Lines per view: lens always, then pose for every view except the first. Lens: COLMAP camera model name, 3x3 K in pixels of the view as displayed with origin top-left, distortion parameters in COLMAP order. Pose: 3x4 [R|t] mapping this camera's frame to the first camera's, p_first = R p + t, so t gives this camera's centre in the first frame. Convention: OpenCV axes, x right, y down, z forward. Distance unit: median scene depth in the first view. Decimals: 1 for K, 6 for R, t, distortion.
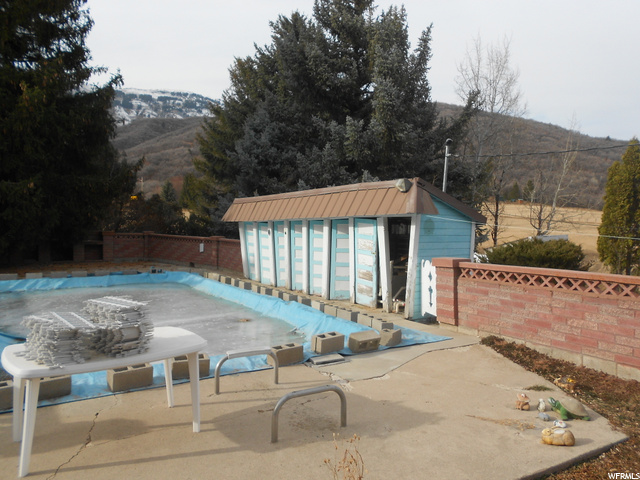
lens RADIAL K [[505.5, 0, 320.0], [0, 505.5, 240.0], [0, 0, 1]] dist [0.007989, 0.001327]
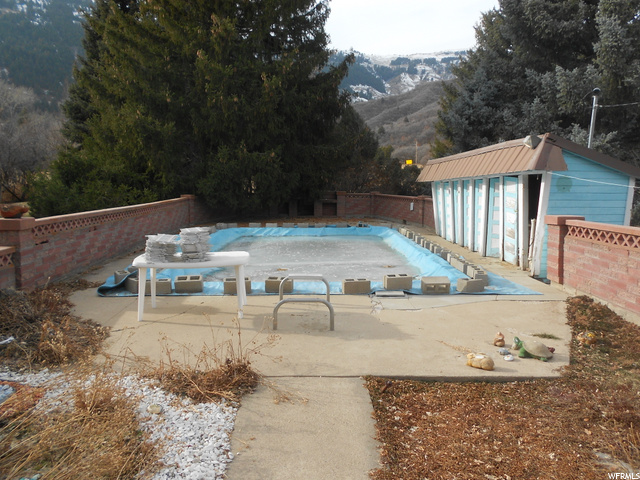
lens RADIAL K [[505.5, 0, 320.0], [0, 505.5, 240.0], [0, 0, 1]] dist [0.007989, 0.001327]
pose [[0.857108, 0.049558, -0.512747, 0.196263], [-0.011648, 0.996972, 0.076888, 0.007064], [0.515005, -0.059929, 0.855090, -0.043045]]
